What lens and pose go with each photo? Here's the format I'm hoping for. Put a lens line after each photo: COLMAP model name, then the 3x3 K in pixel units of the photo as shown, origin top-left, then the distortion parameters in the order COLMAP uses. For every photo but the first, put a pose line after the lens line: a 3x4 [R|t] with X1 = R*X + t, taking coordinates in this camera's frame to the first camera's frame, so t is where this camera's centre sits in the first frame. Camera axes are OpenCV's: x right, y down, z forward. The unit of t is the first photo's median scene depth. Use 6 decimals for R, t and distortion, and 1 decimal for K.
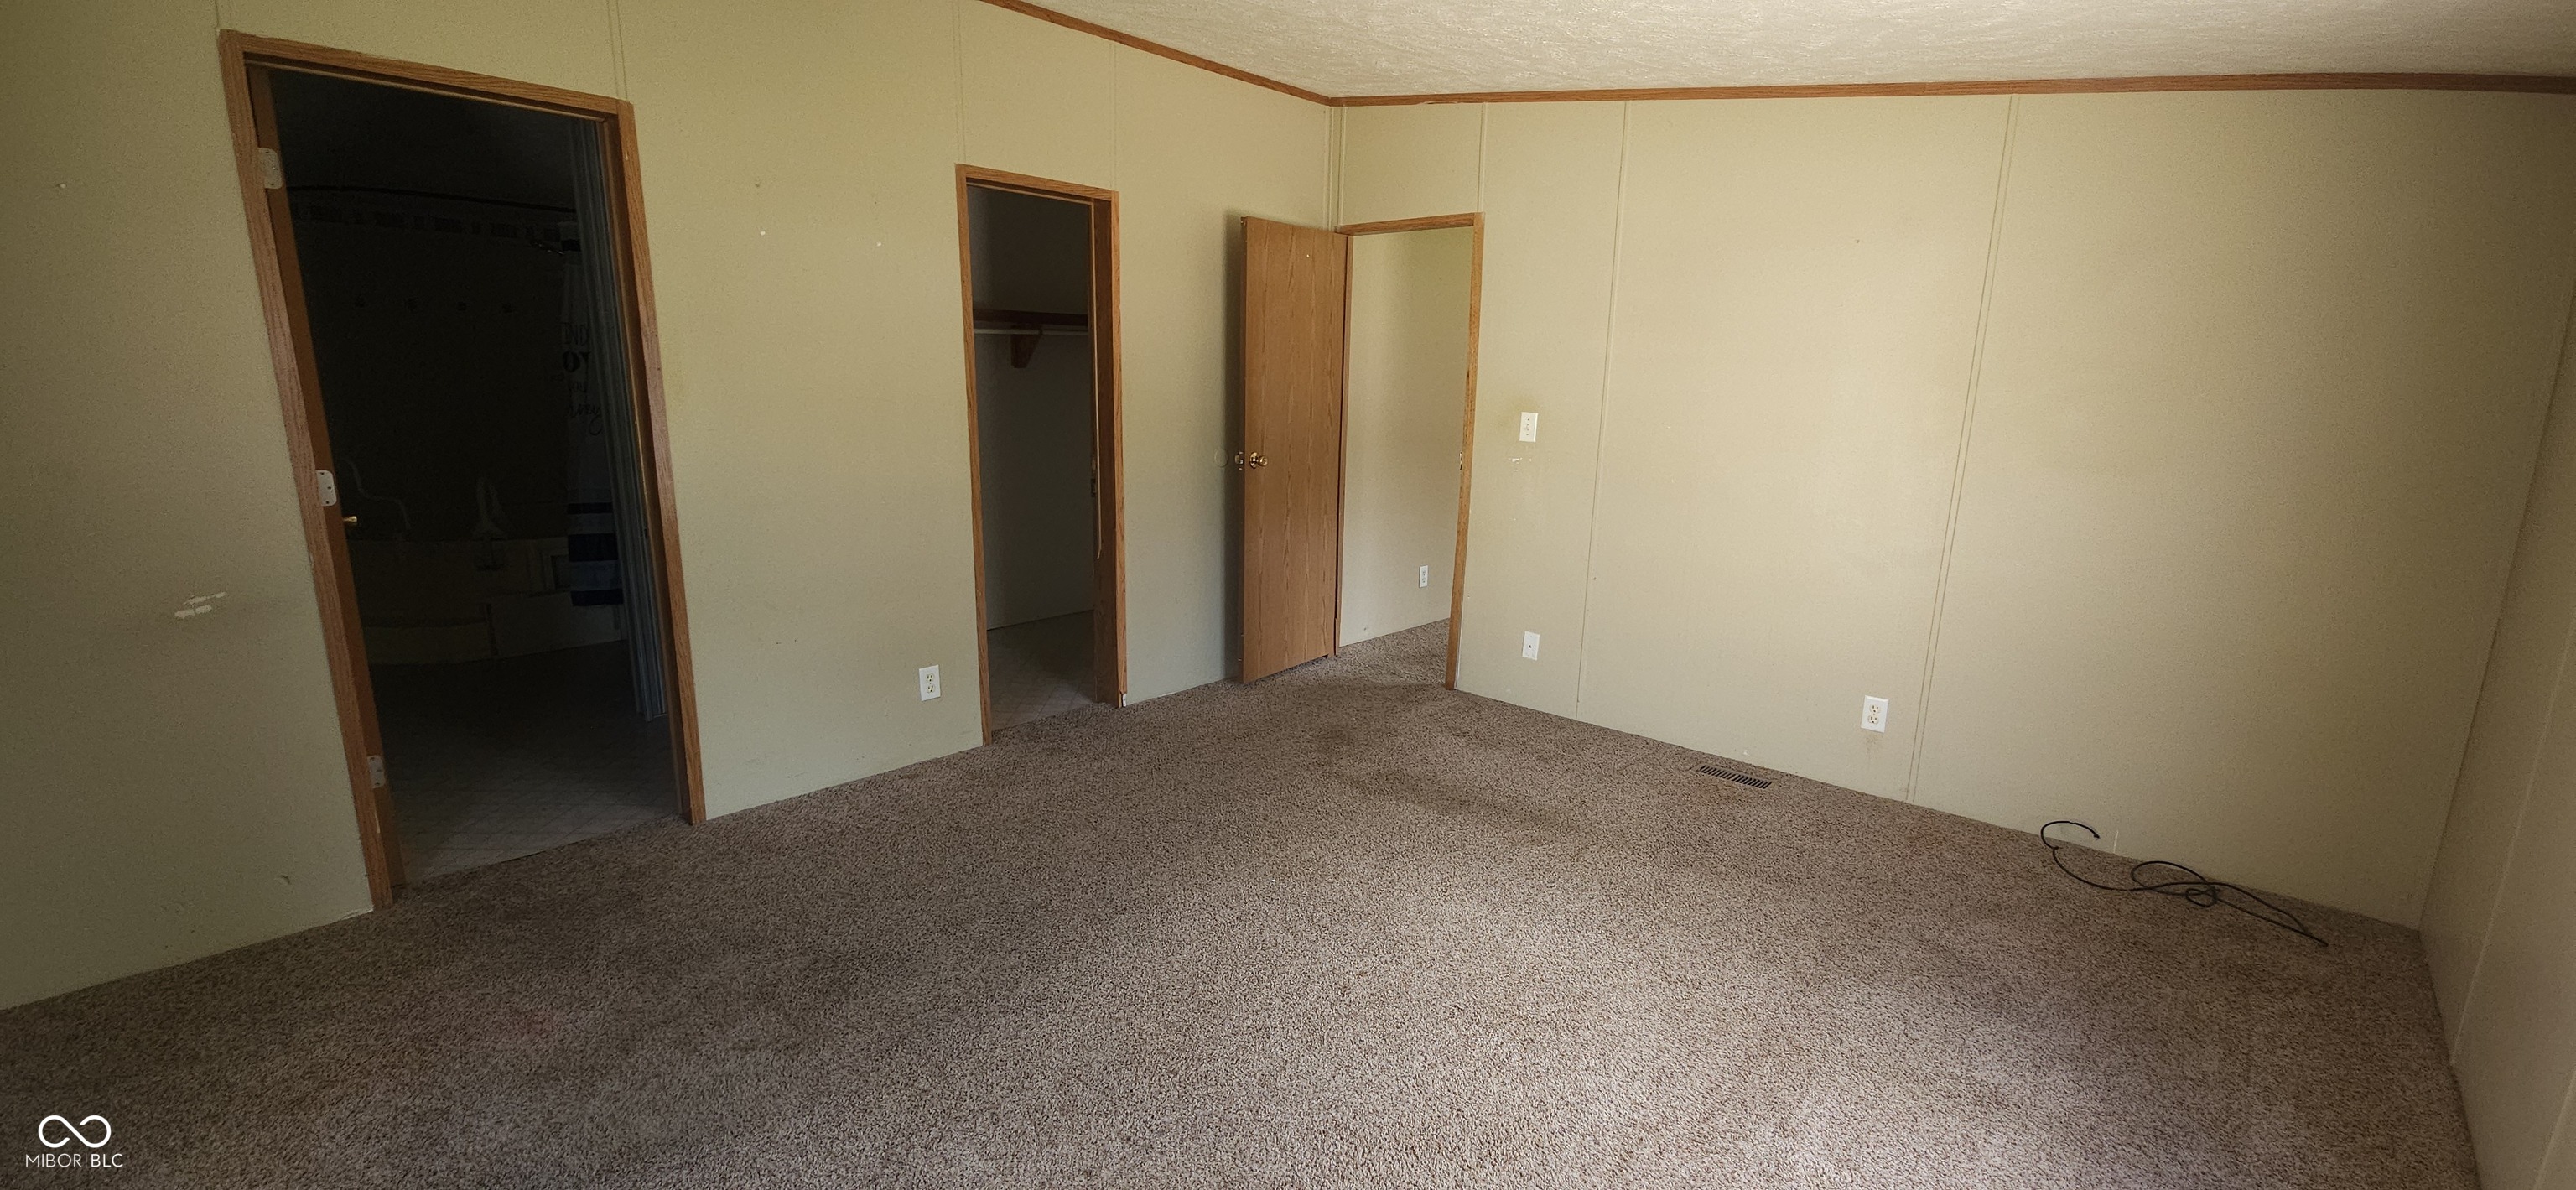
lens RADIAL K [[1064.8, 0, 1393.4], [0, 1064.8, 599.9], [0, 0, 1]] dist [0.000102, -0.000009]
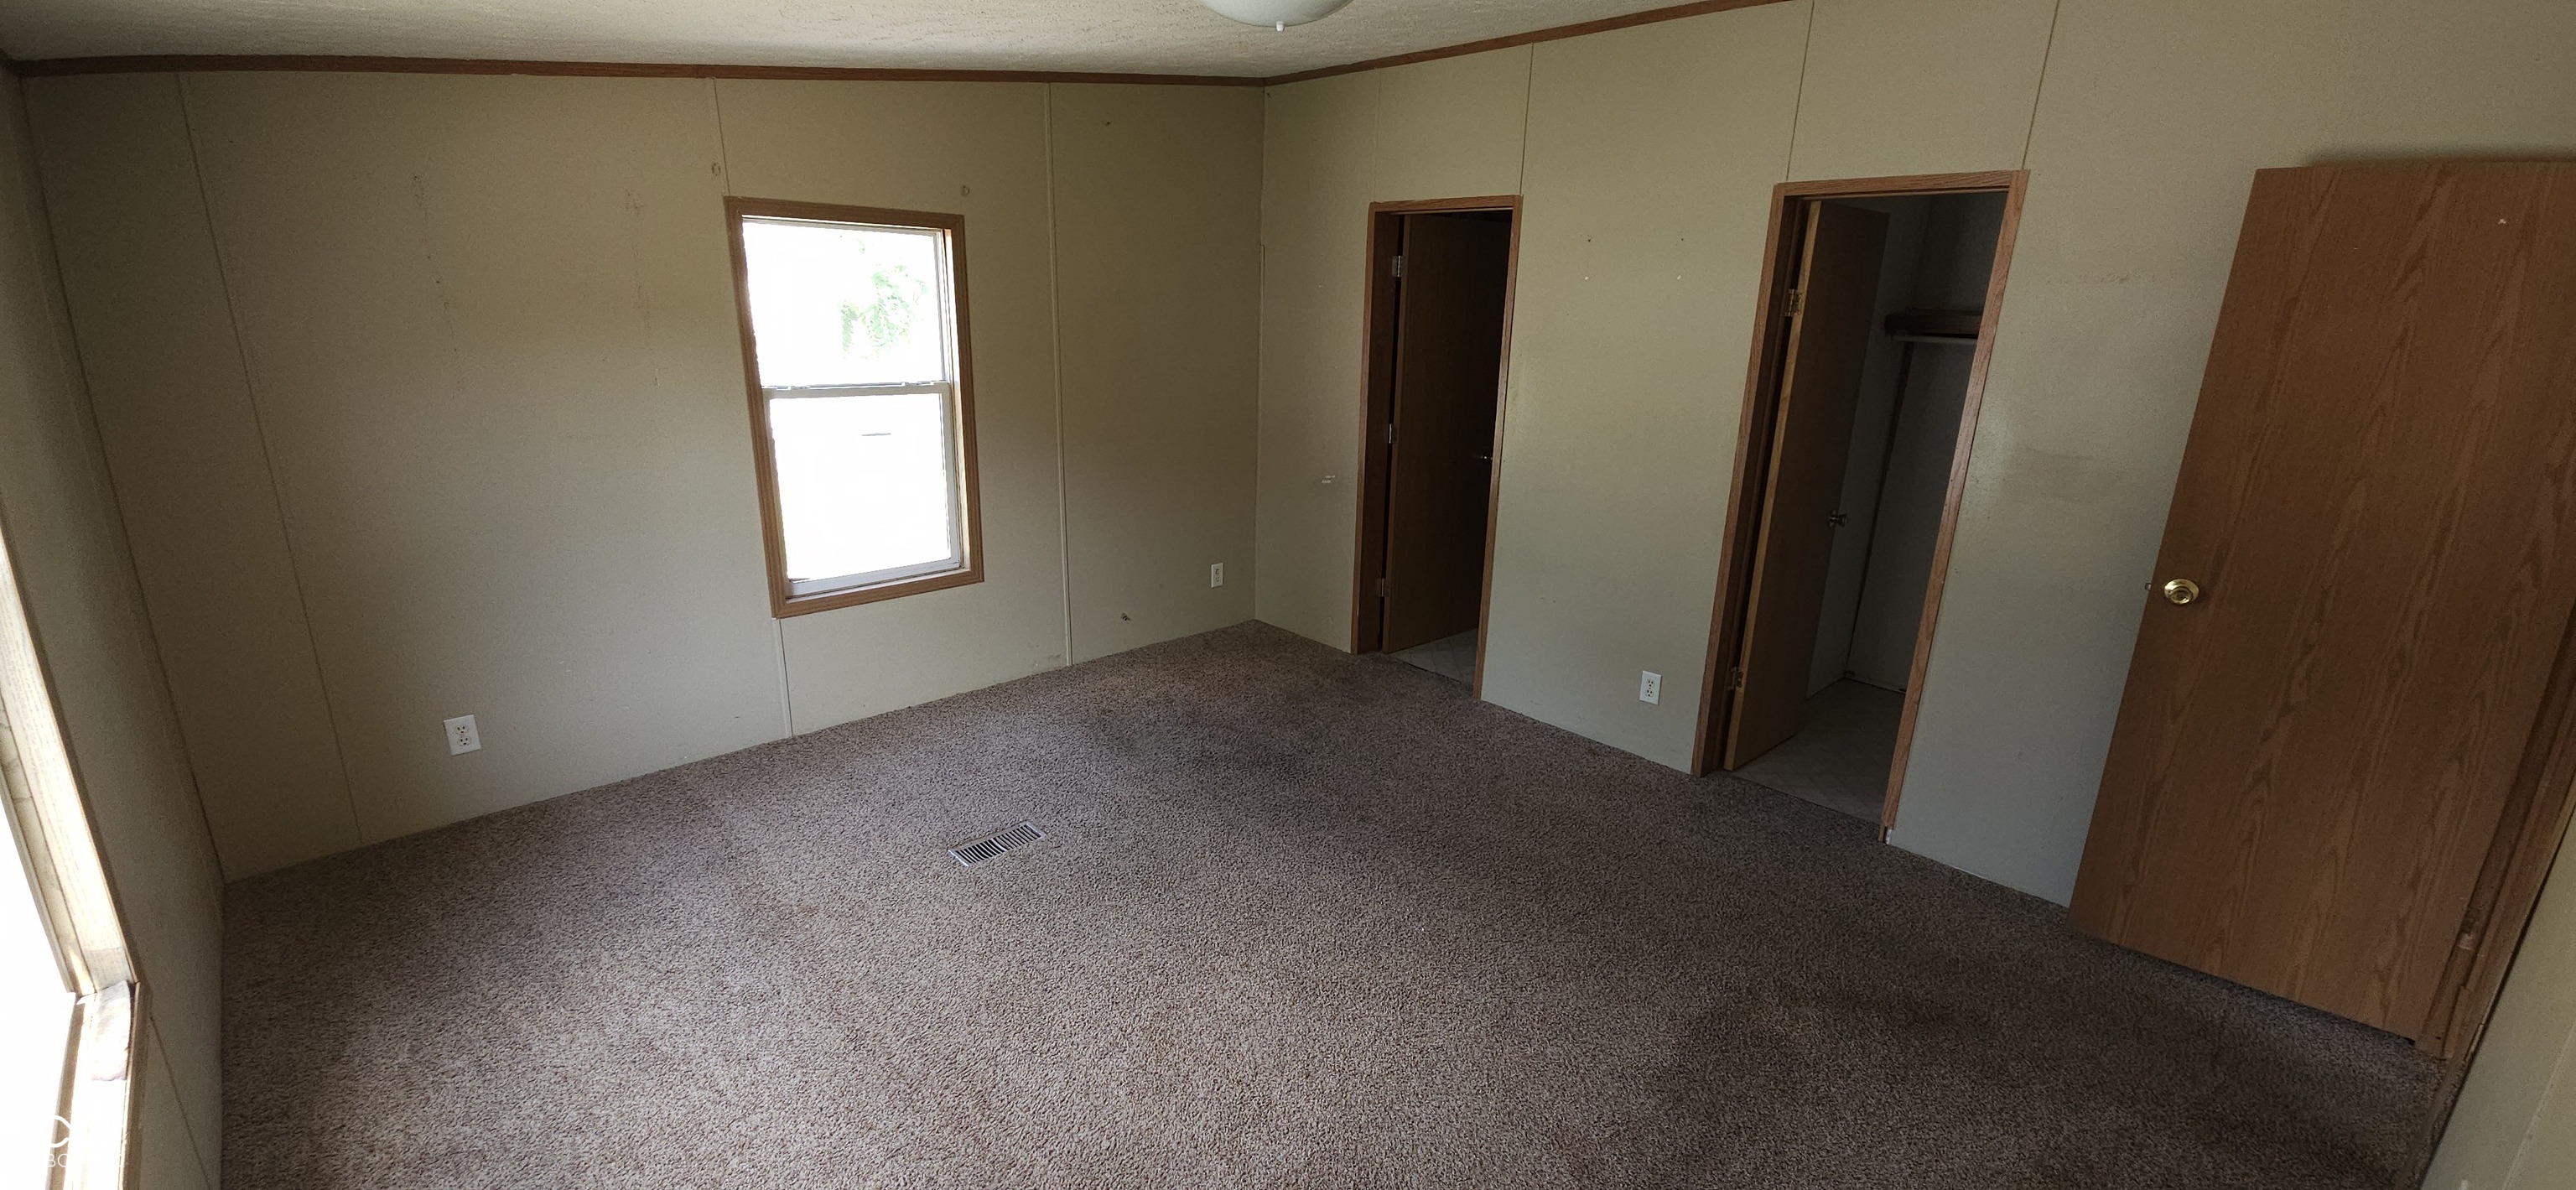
lens RADIAL K [[1064.9, 0, 1297.8], [0, 1064.9, 602.5], [0, 0, 1]] dist [-0.001028, -0.000213]
pose [[-0.127781, 0.233348, -0.963961, 0.609484], [-0.257567, 0.930775, 0.259458, -0.185133], [0.957774, 0.281438, -0.058833, 0.702407]]
